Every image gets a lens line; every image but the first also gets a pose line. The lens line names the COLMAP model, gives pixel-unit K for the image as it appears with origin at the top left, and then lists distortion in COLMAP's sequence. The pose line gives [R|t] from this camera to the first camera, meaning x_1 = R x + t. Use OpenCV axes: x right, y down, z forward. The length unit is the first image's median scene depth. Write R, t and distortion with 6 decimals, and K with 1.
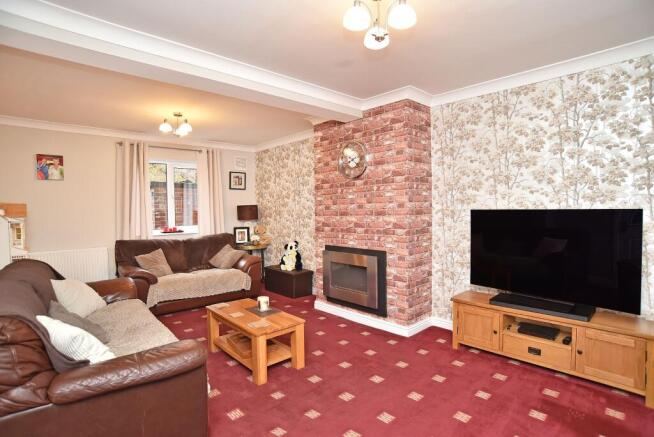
lens RADIAL K [[345.7, 0, 325.5], [0, 345.7, 222.0], [0, 0, 1]] dist [-0.086199, 0.055969]
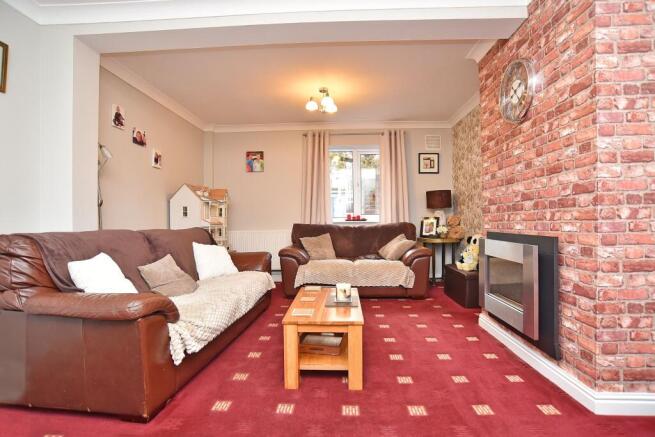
lens RADIAL K [[346.2, 0, 326.0], [0, 346.2, 222.0], [0, 0, 1]] dist [-0.086199, 0.055969]
pose [[0.701818, 0.009526, -0.712293, 0.245917], [-0.028818, 0.999472, -0.015027, 0.065651], [0.711774, 0.031074, 0.701721, 0.305221]]
